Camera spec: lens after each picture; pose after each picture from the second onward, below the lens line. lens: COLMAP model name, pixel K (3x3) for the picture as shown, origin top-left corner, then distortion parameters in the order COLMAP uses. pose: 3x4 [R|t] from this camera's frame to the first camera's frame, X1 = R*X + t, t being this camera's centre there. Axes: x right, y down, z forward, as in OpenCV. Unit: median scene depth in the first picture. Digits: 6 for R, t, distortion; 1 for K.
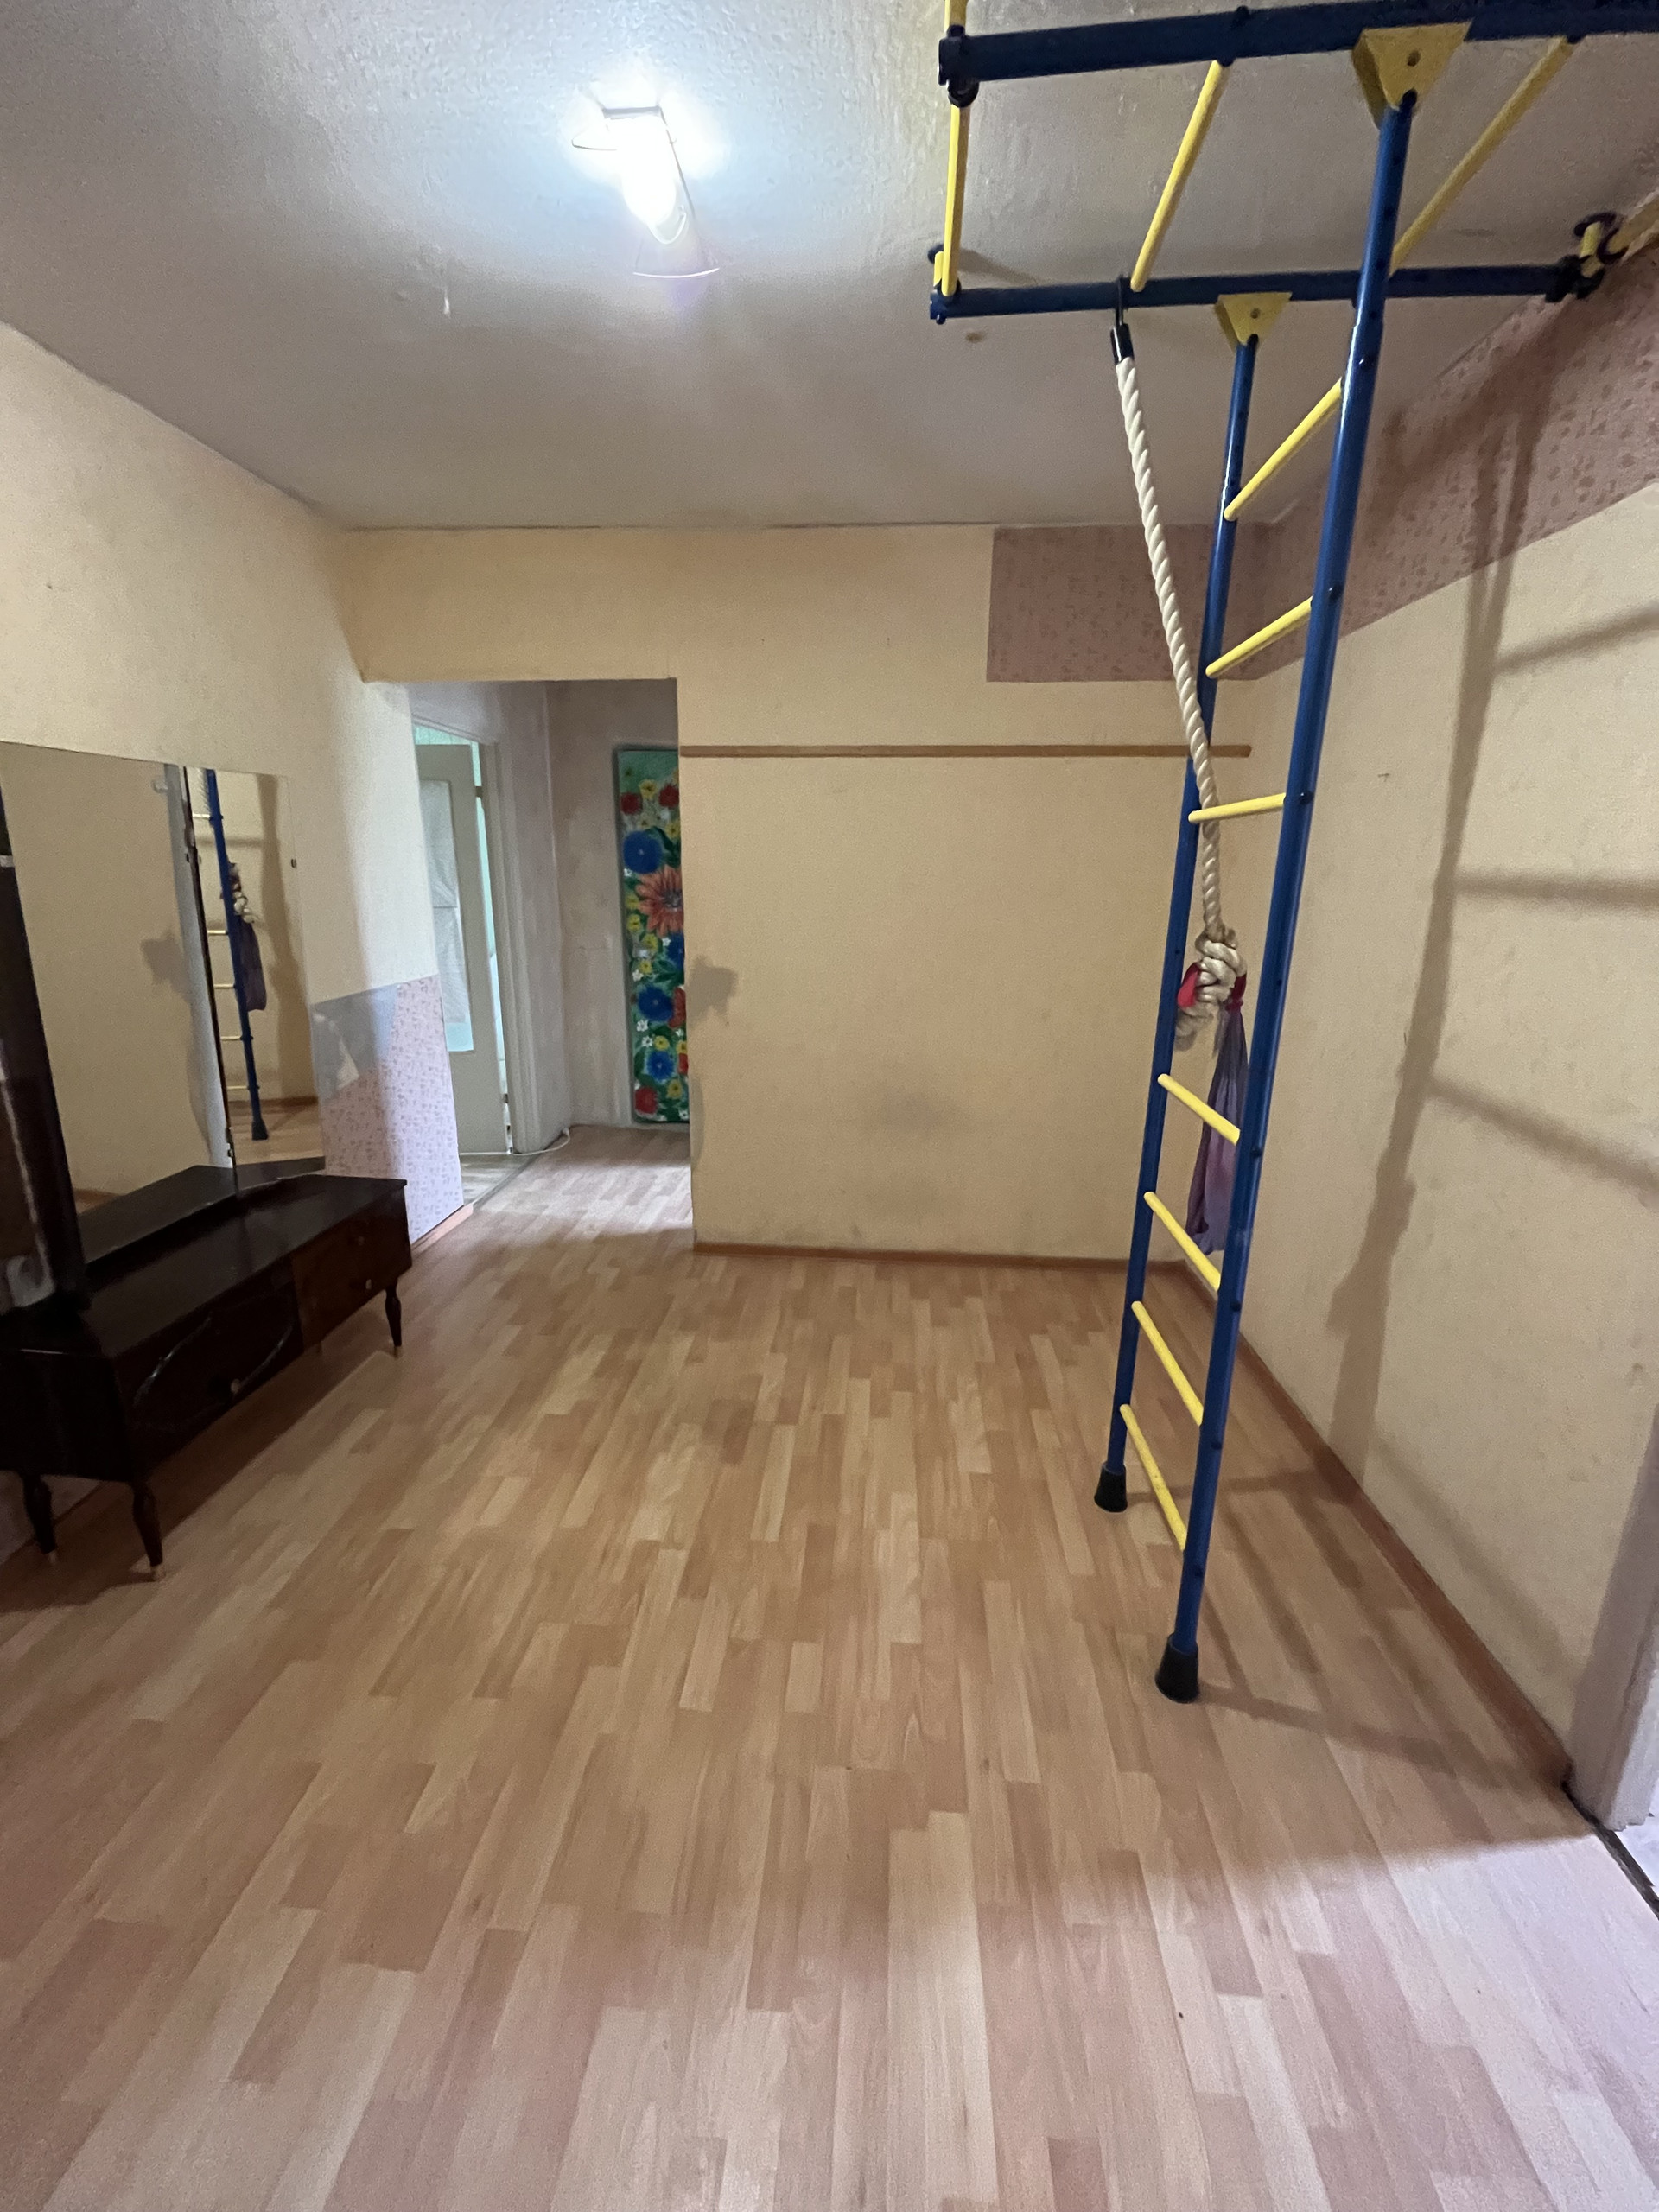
lens RADIAL K [[897.4, 0, 828.8], [0, 897.4, 1105.4], [0, 0, 1]] dist [-0.004332, 0.000559]
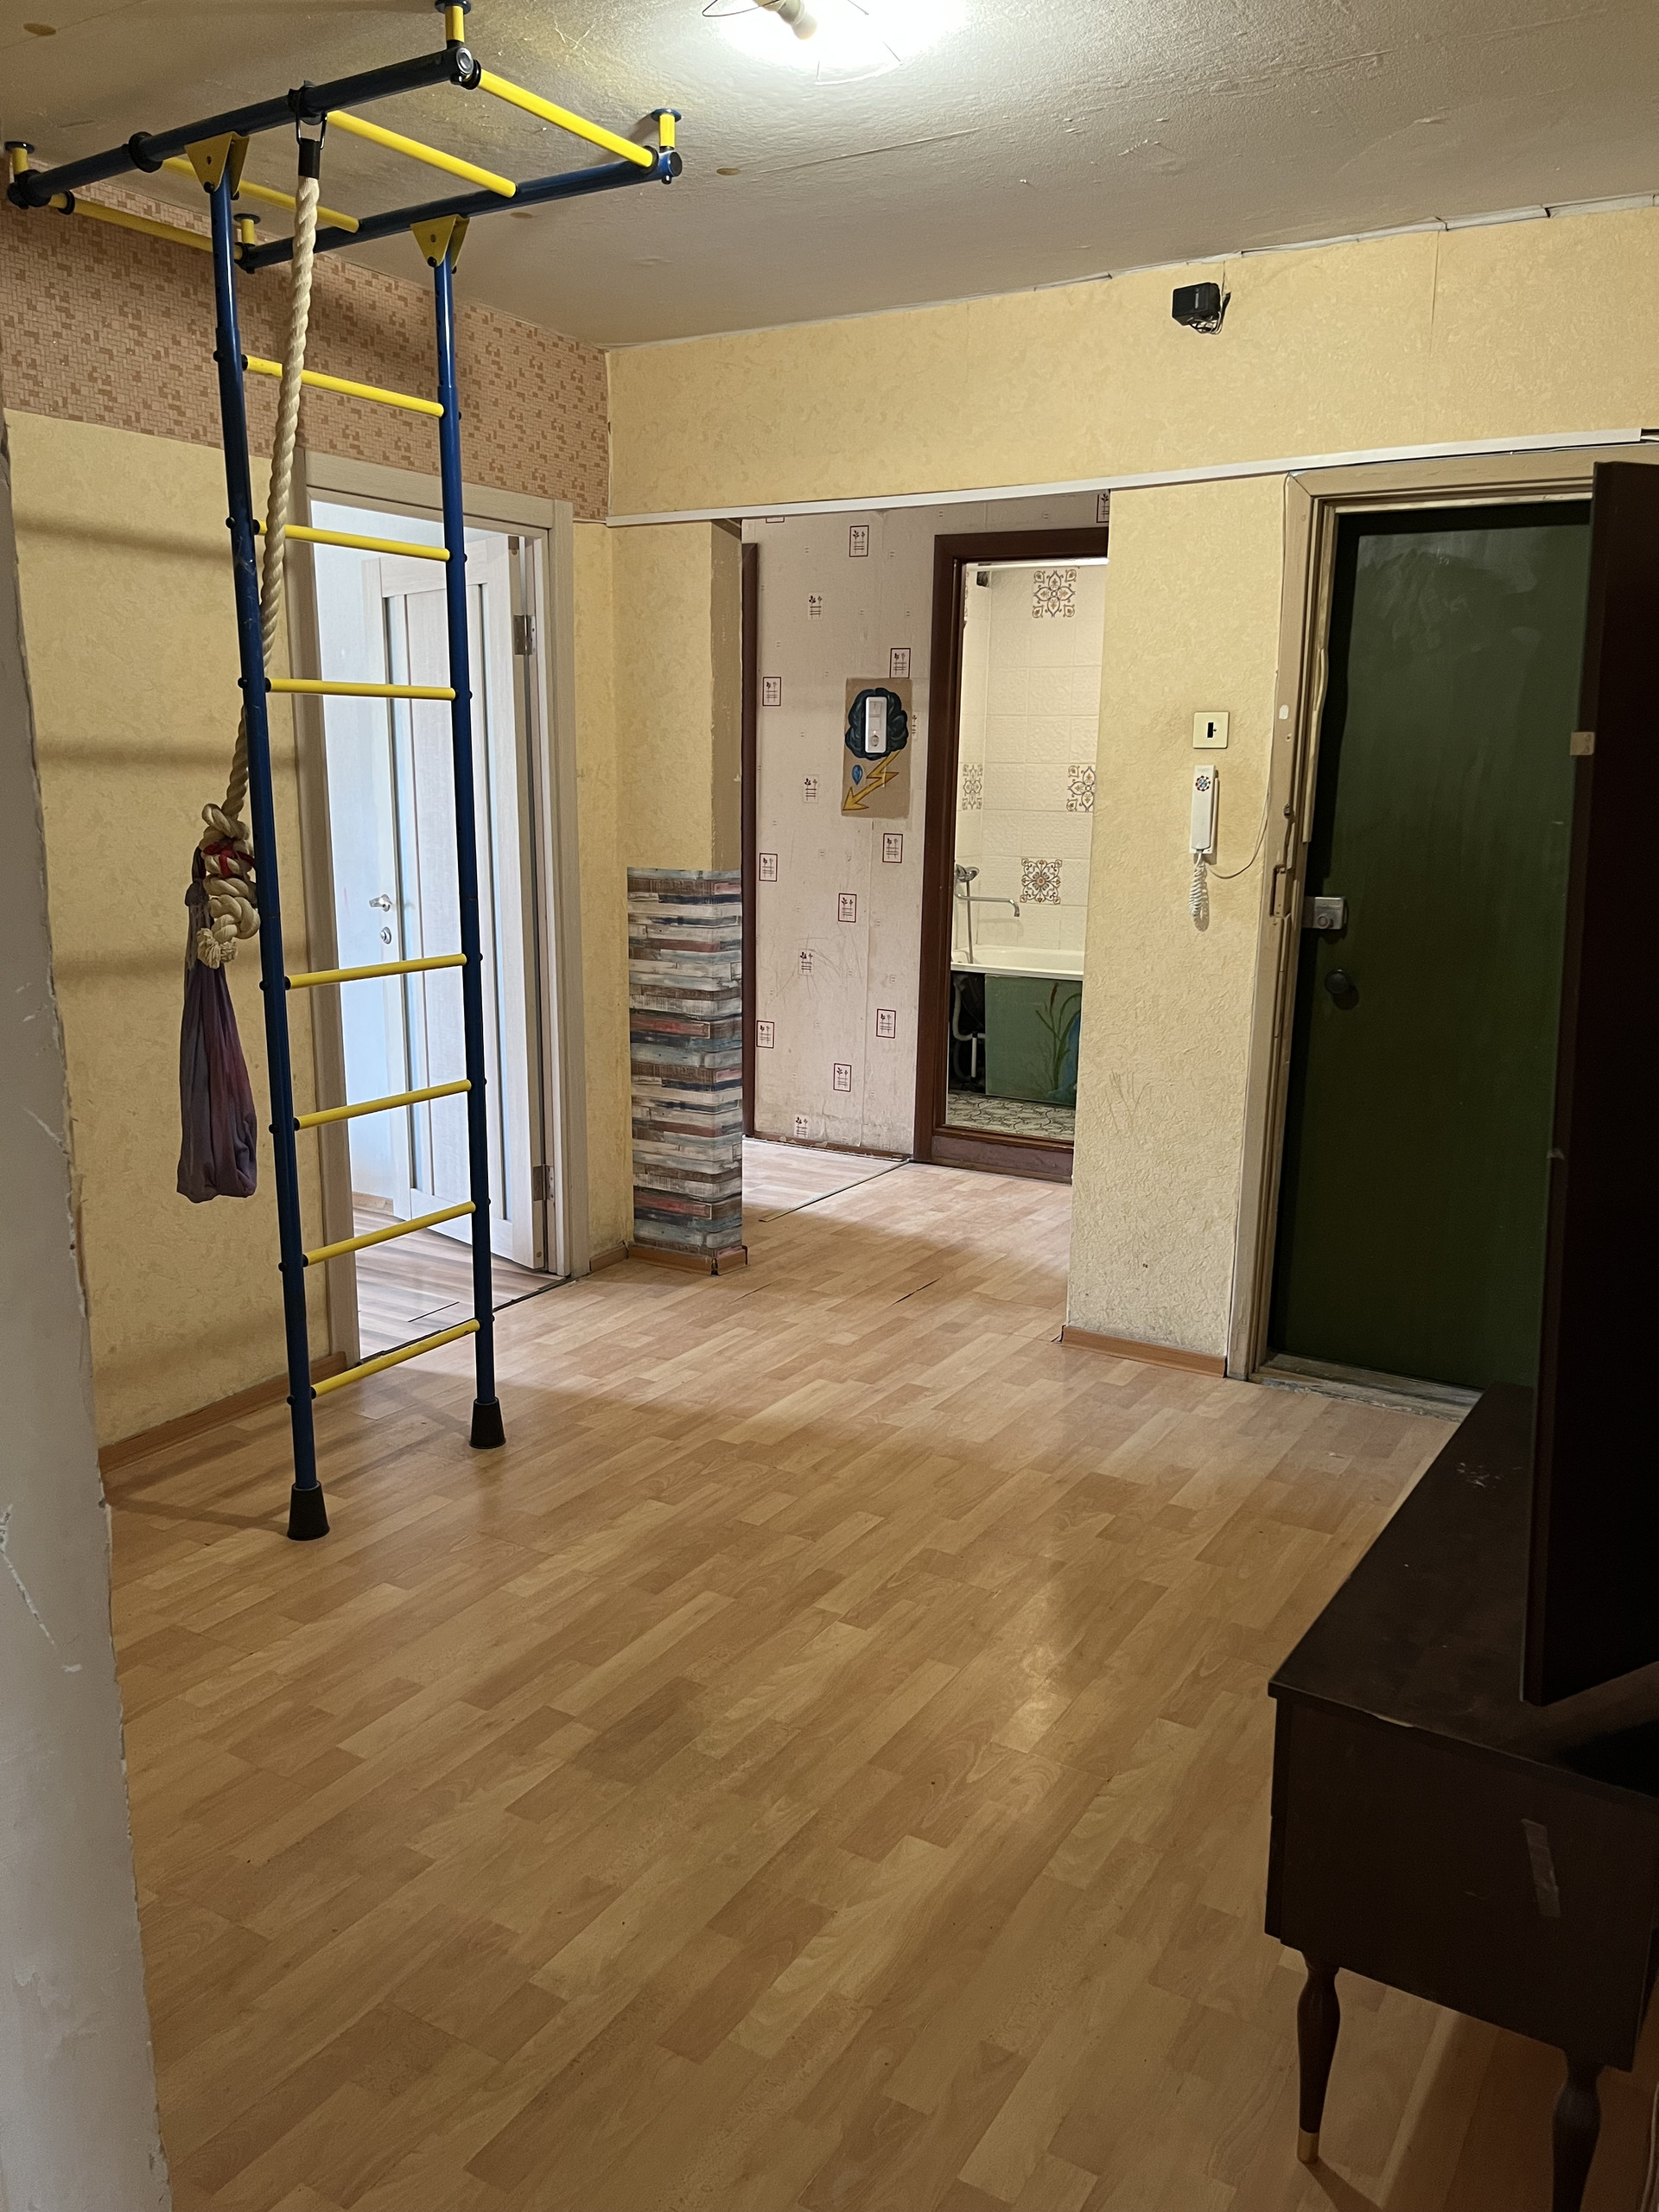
lens RADIAL K [[1669.9, 0, 830.5], [0, 1669.9, 1110.6], [0, 0, 1]] dist [-0.005509, -0.001099]
pose [[-0.890863, -0.110177, 0.440709, -0.674581], [0.099248, 0.899501, 0.425497, -0.452245], [-0.443299, 0.422799, -0.790397, 1.726057]]
